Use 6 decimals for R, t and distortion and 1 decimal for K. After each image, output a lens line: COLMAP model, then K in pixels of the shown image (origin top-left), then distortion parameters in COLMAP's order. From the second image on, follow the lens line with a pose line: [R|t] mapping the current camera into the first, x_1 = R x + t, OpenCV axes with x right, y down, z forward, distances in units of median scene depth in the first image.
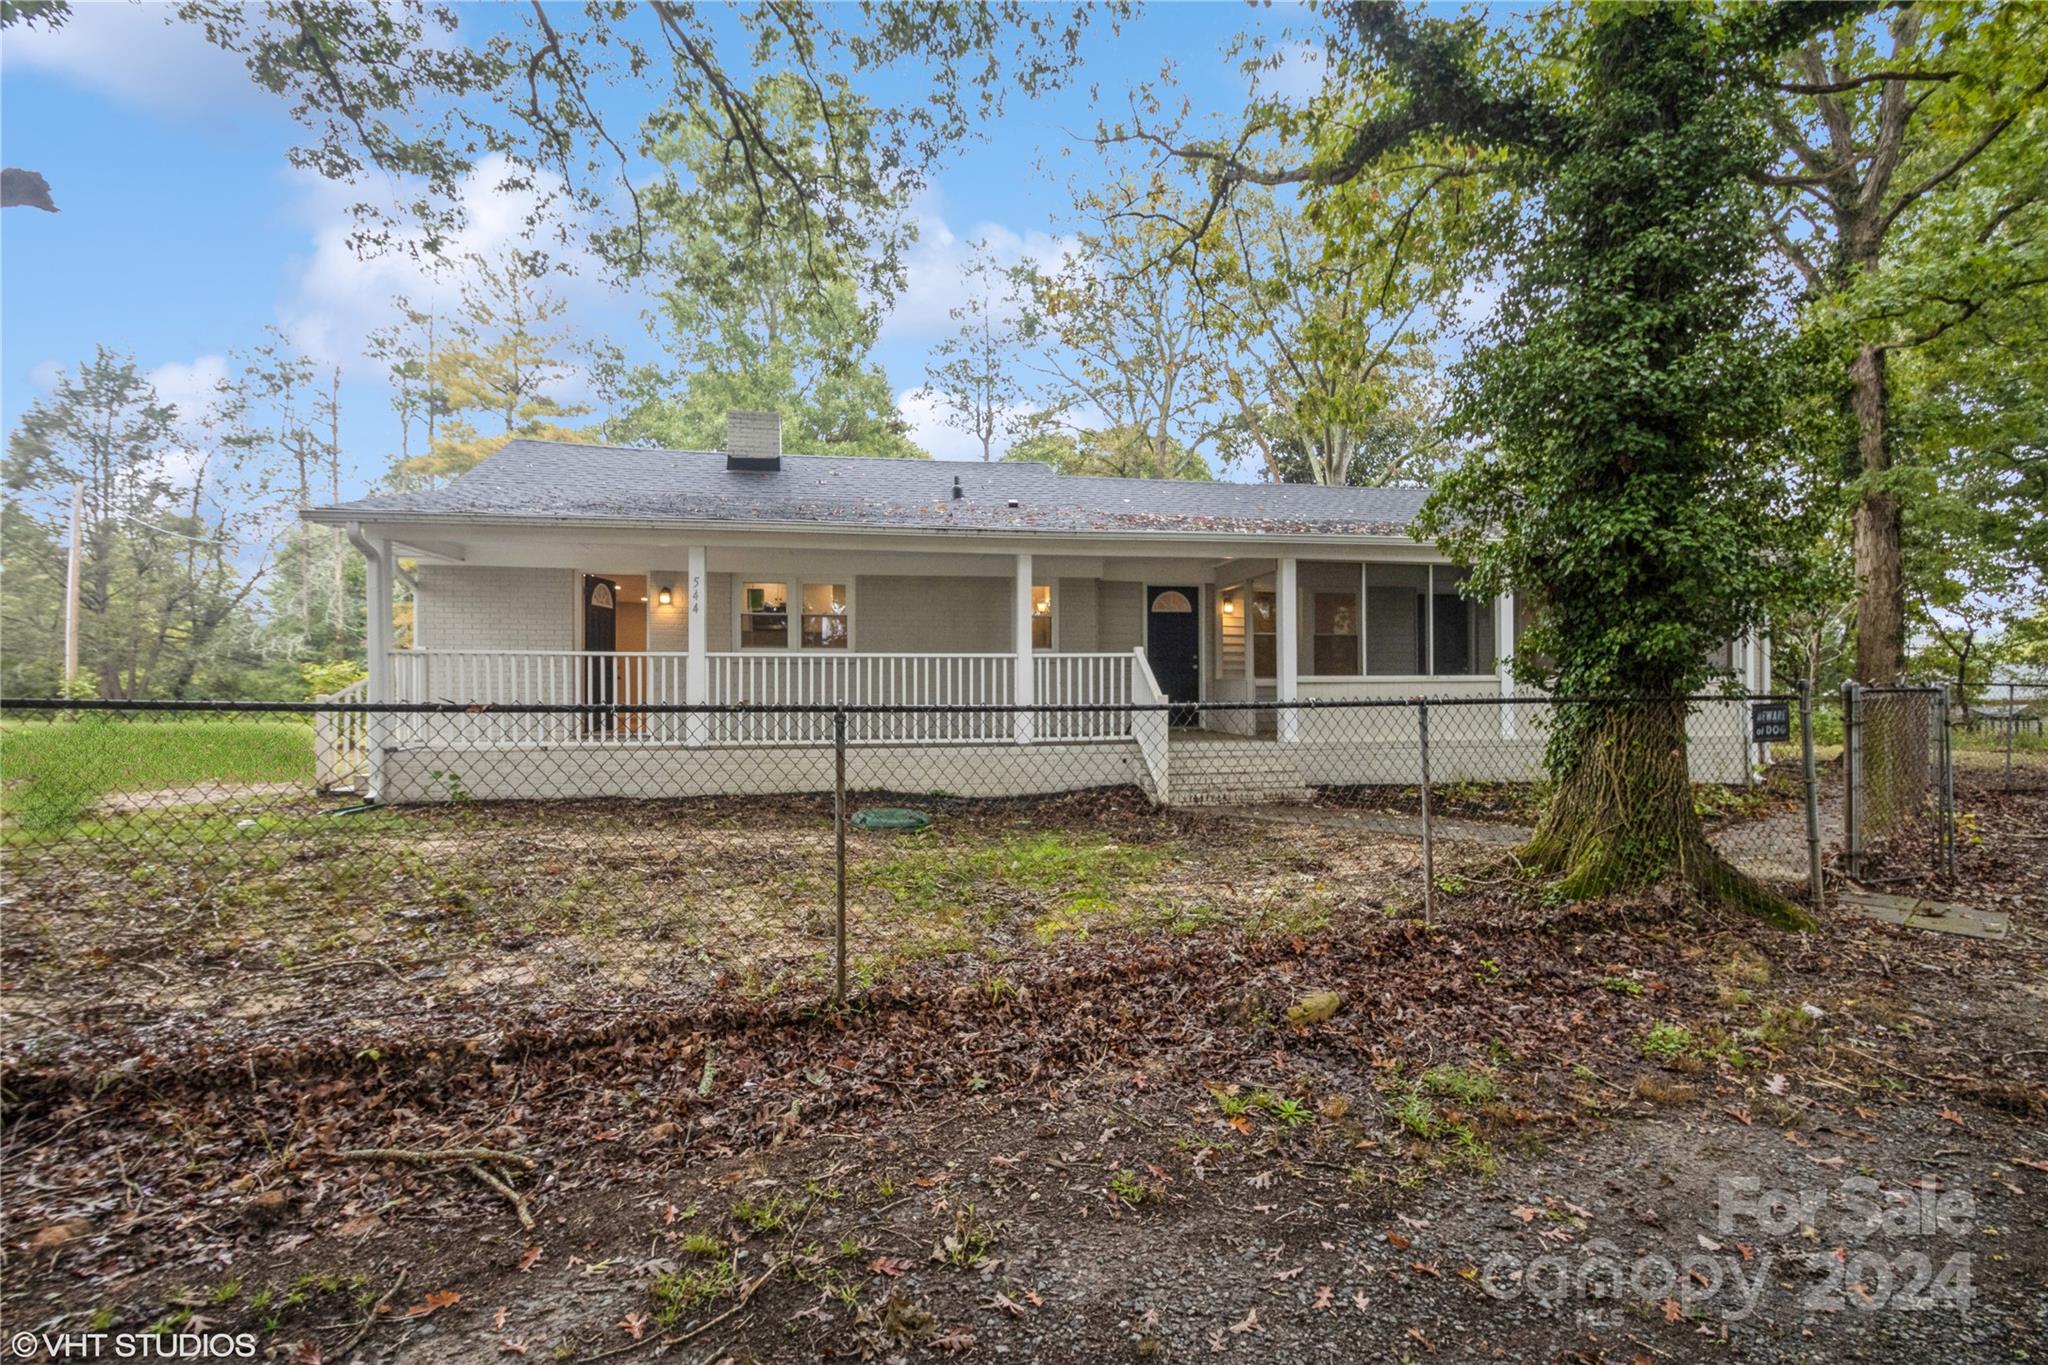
lens RADIAL K [[960.9, 0, 1020.8], [0, 960.9, 694.7], [0, 0, 1]] dist [-0.003995, -0.004065]
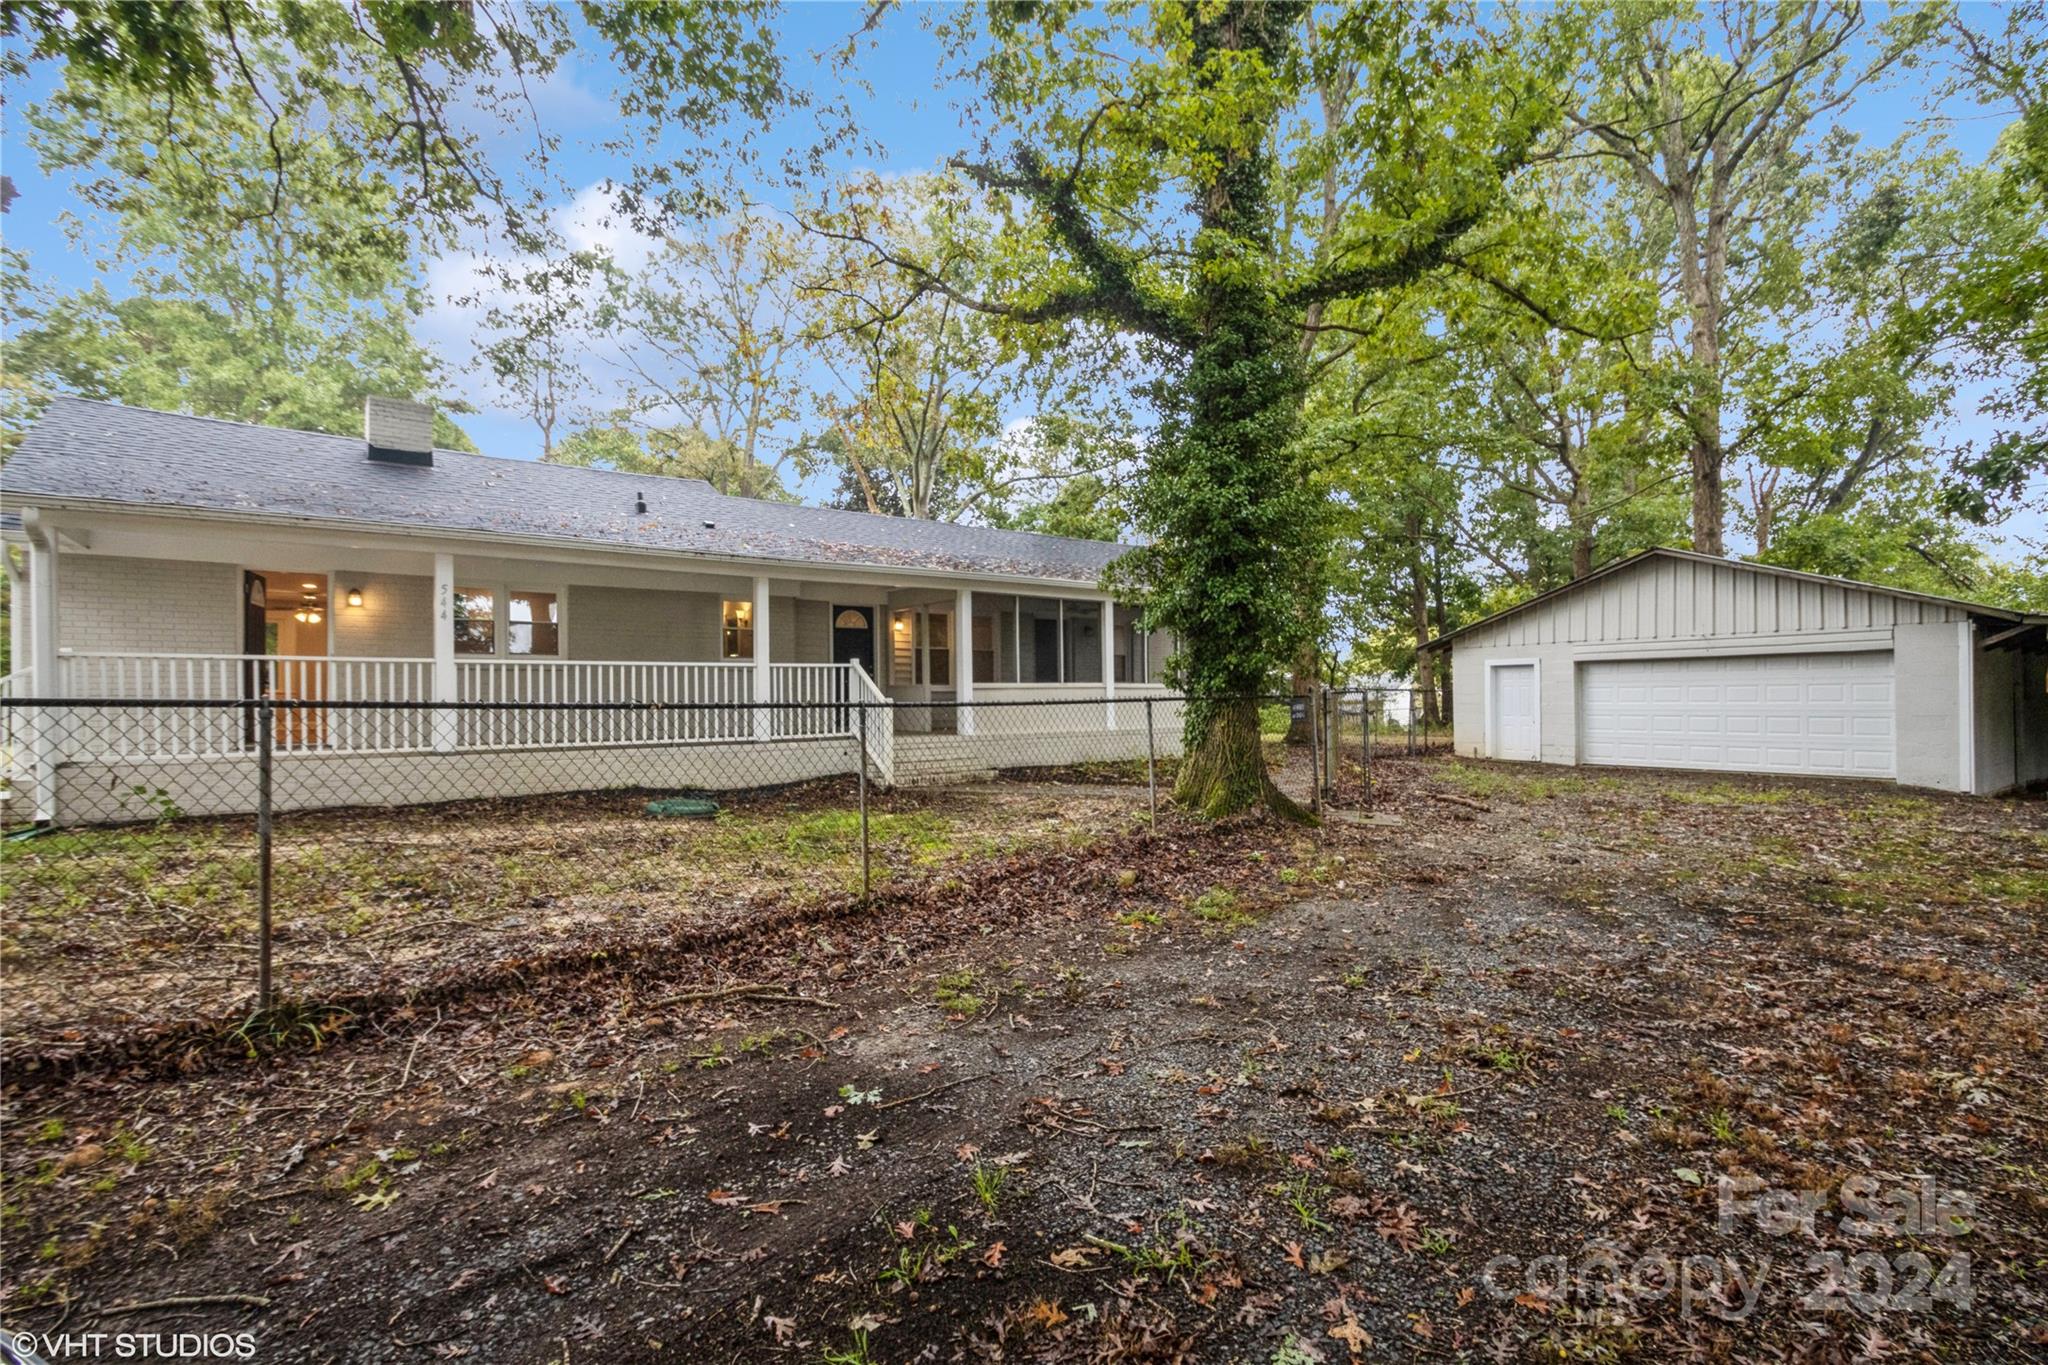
lens RADIAL K [[960.9, 0, 1028.5], [0, 960.9, 693.7], [0, 0, 1]] dist [-0.003995, -0.004065]
pose [[0.885610, -0.003394, 0.464417, -0.249875], [0.007118, 0.999955, -0.006265, 0.003149], [-0.464374, 0.008854, 0.885595, -0.168769]]
